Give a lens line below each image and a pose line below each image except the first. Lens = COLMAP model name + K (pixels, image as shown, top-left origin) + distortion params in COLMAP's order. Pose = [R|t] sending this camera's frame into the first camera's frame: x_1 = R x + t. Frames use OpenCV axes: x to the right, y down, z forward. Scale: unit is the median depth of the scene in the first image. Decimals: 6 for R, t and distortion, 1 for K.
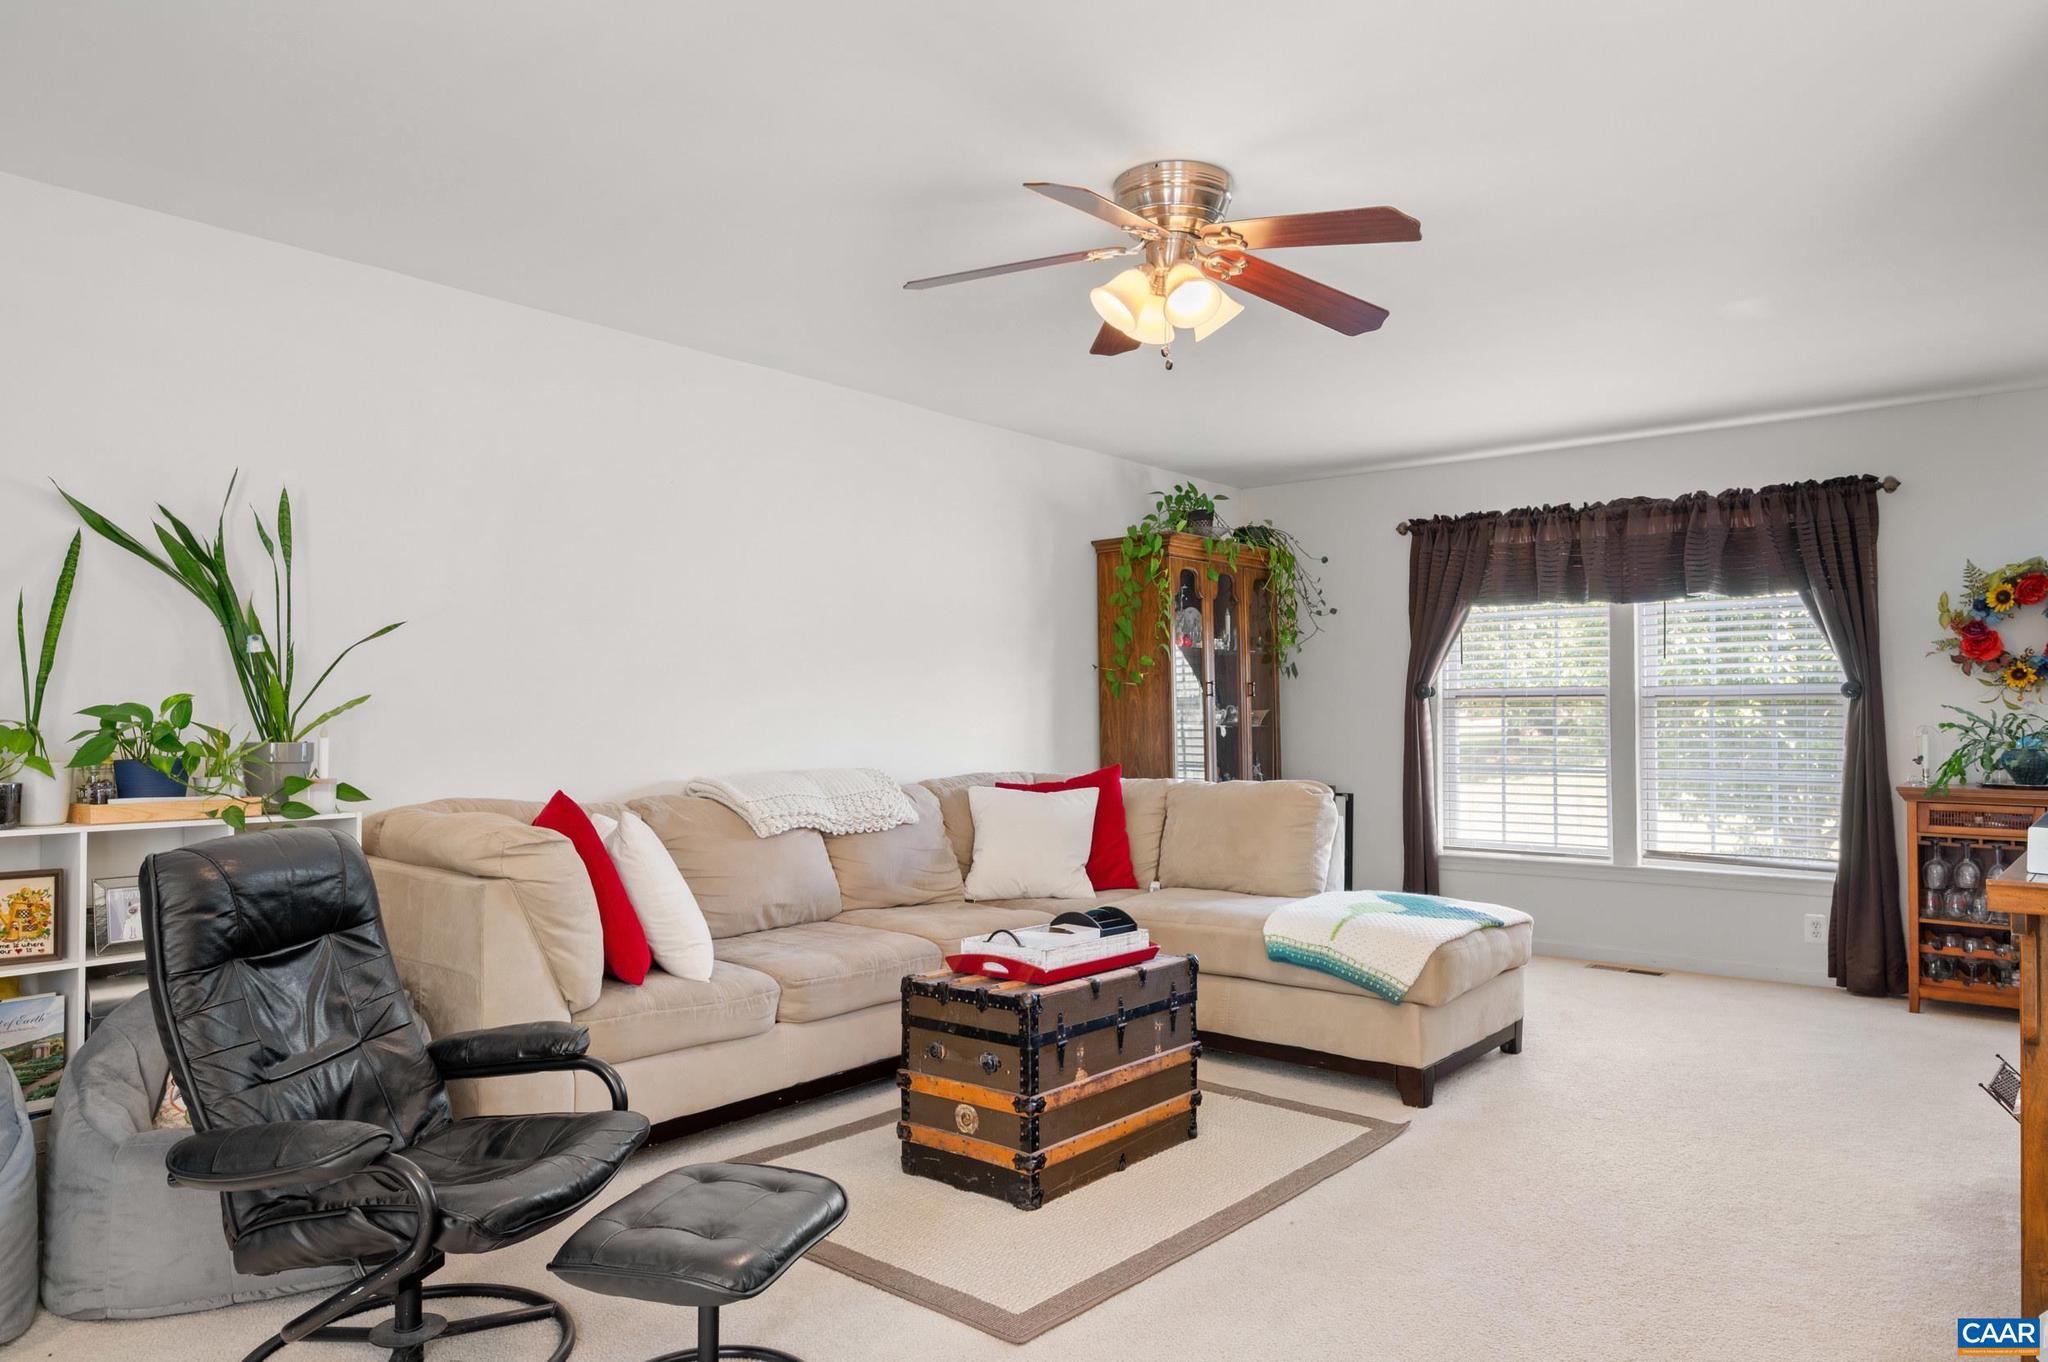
lens RADIAL K [[1315.5, 0, 1024.0], [0, 1315.5, 681.0], [0, 0, 1]] dist [-0.002444, -0.000414]
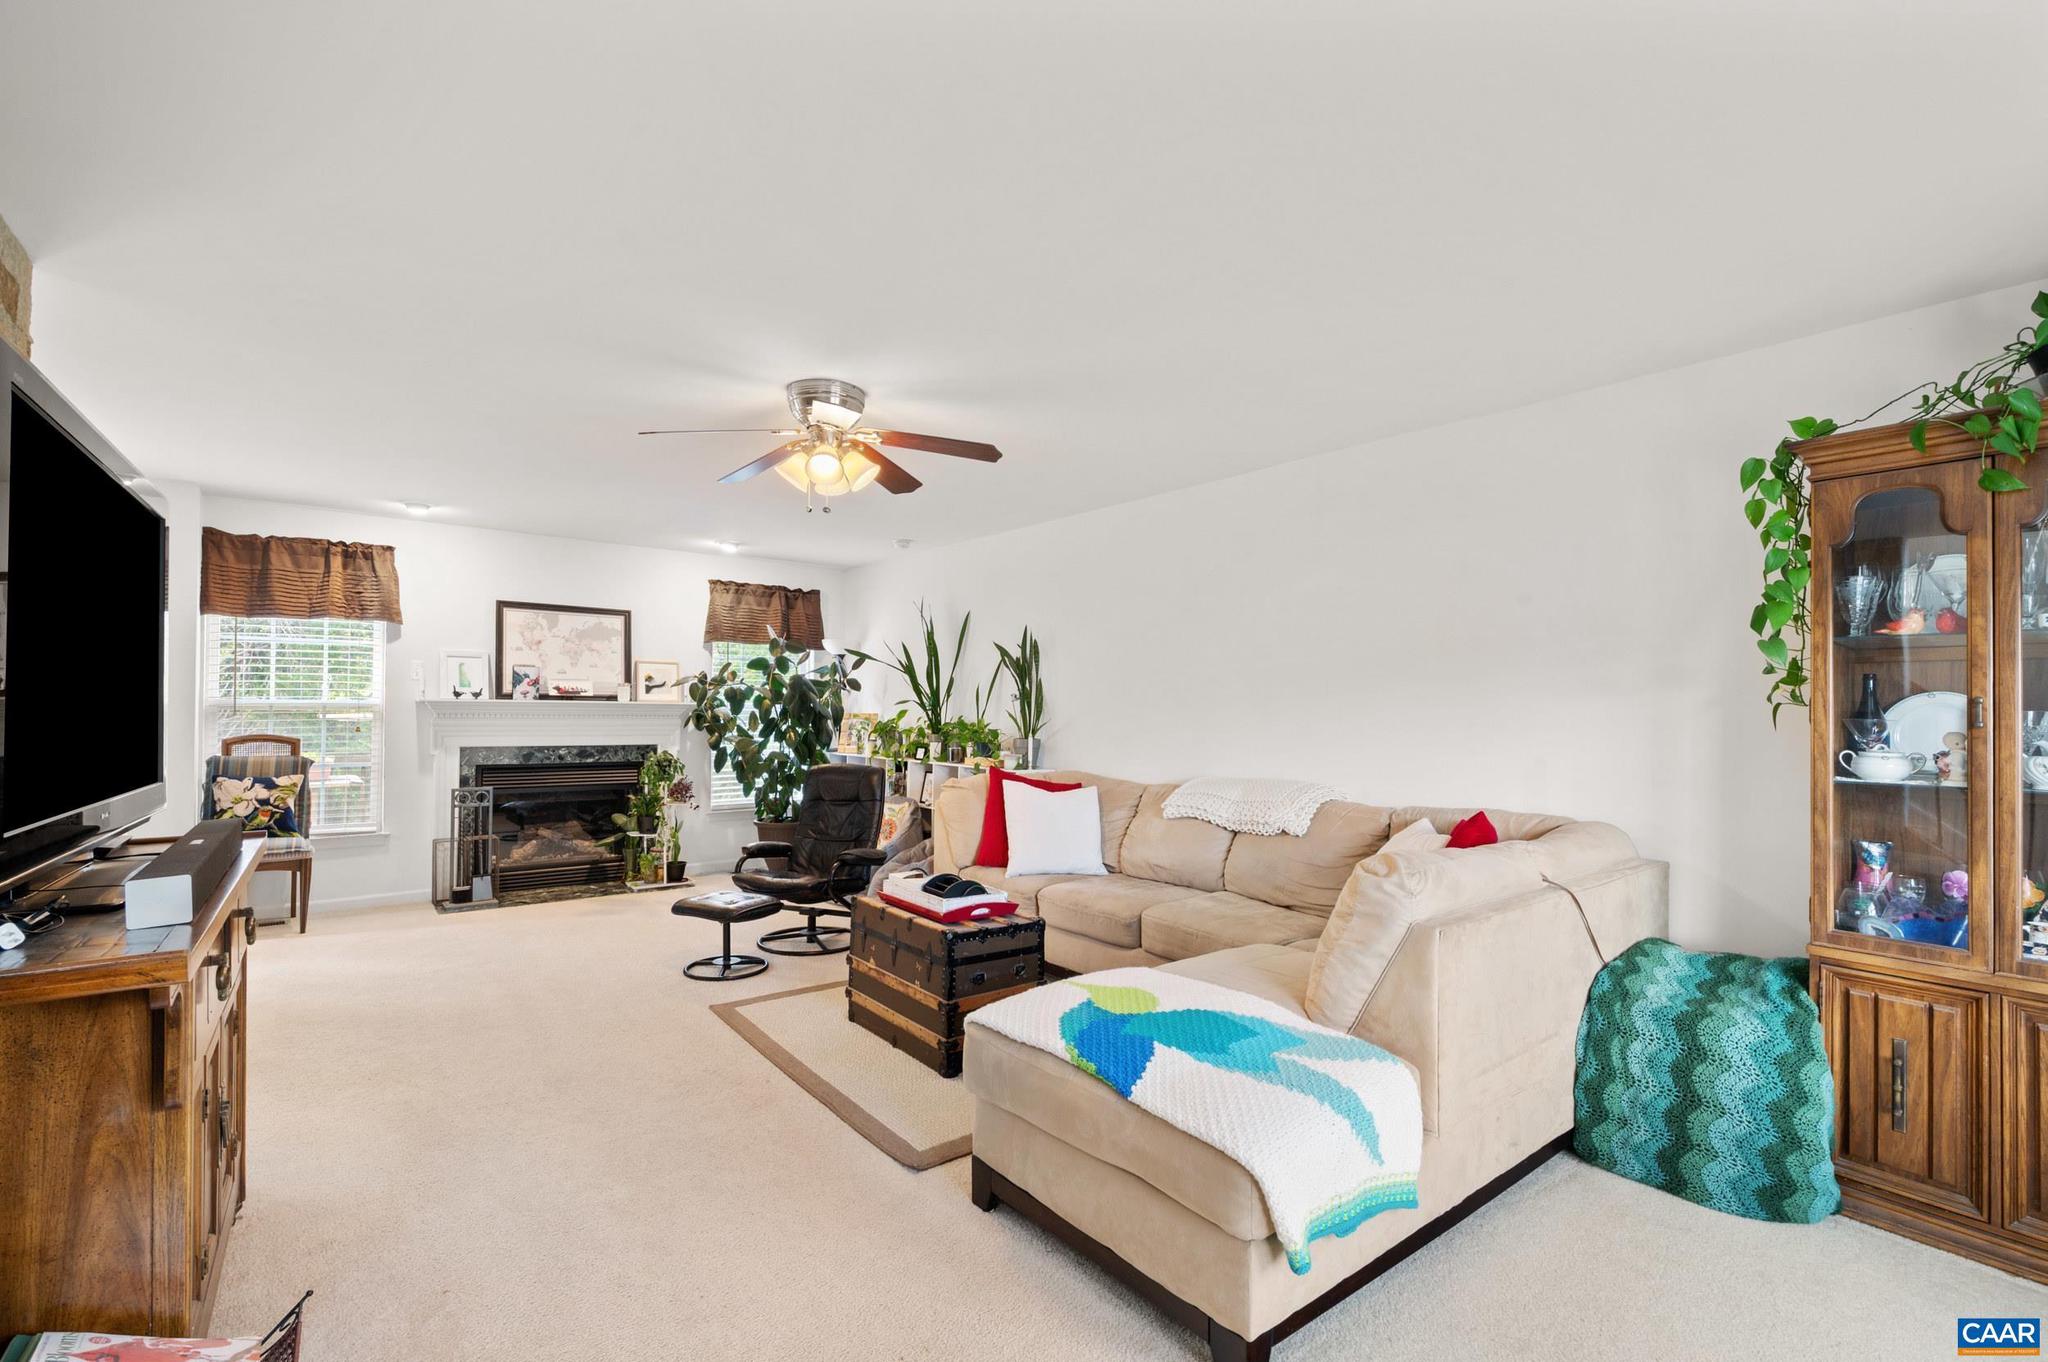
lens RADIAL K [[901.5, 0, 1026.4], [0, 901.5, 697.3], [0, 0, 1]] dist [0.002650, -0.000096]
pose [[-0.206675, -0.015935, -0.978280, 1.028251], [0.014257, 0.999712, -0.019296, 0.003146], [0.978306, -0.017935, -0.206388, 1.349597]]
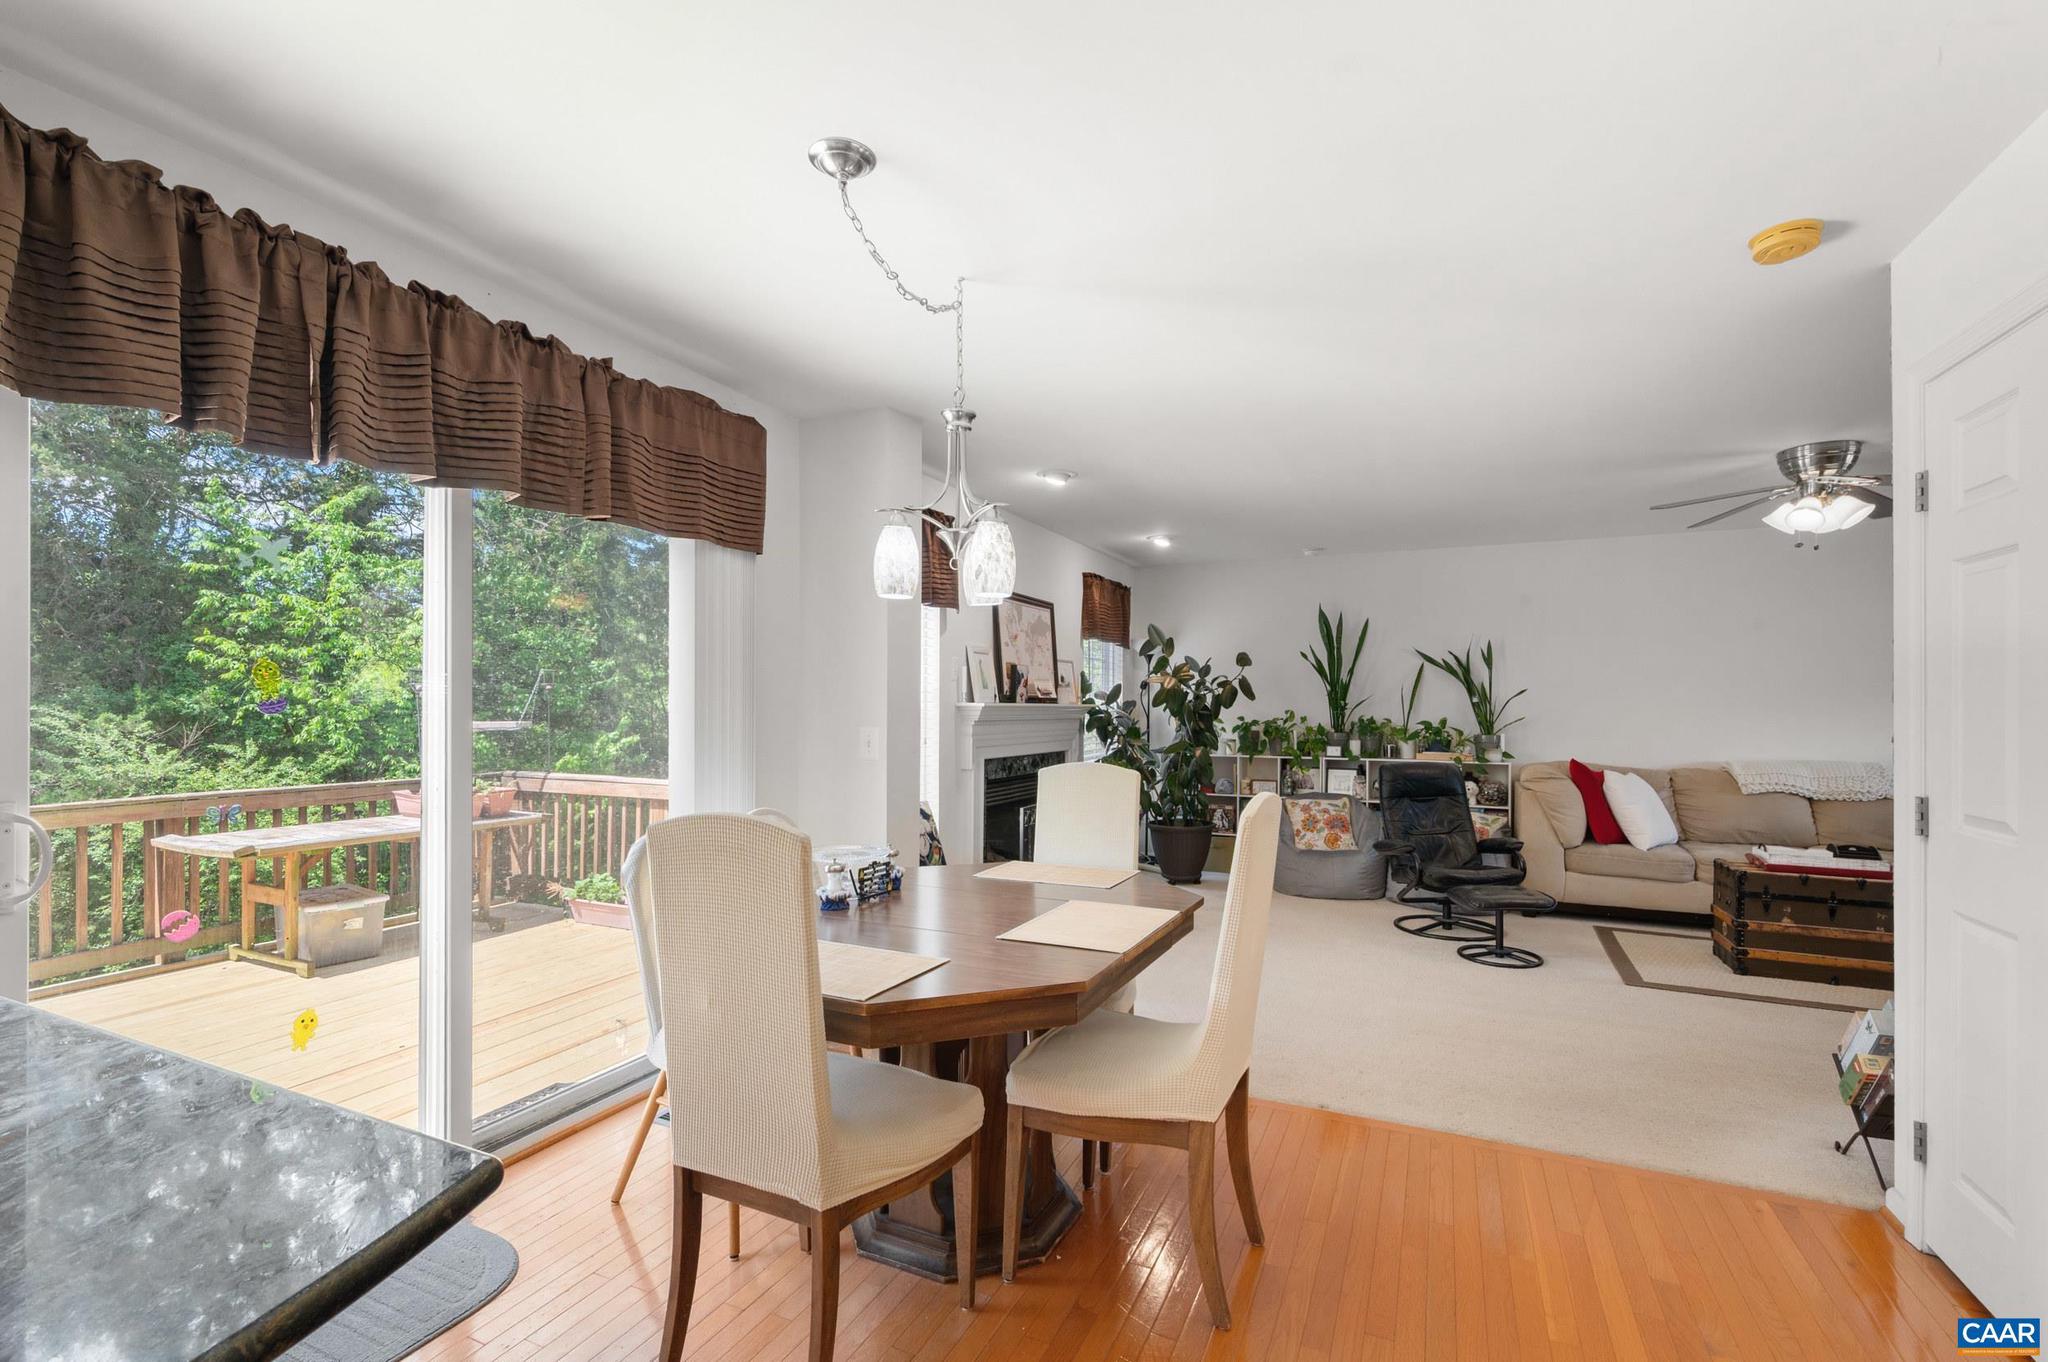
lens RADIAL K [[901.5, 0, 1026.4], [0, 901.5, 697.3], [0, 0, 1]] dist [0.002650, -0.000096]
pose [[0.258160, -0.009245, -0.966058, 0.988325], [0.021627, 0.999759, -0.003788, -0.044634], [0.965860, -0.019915, 0.258298, -0.389867]]
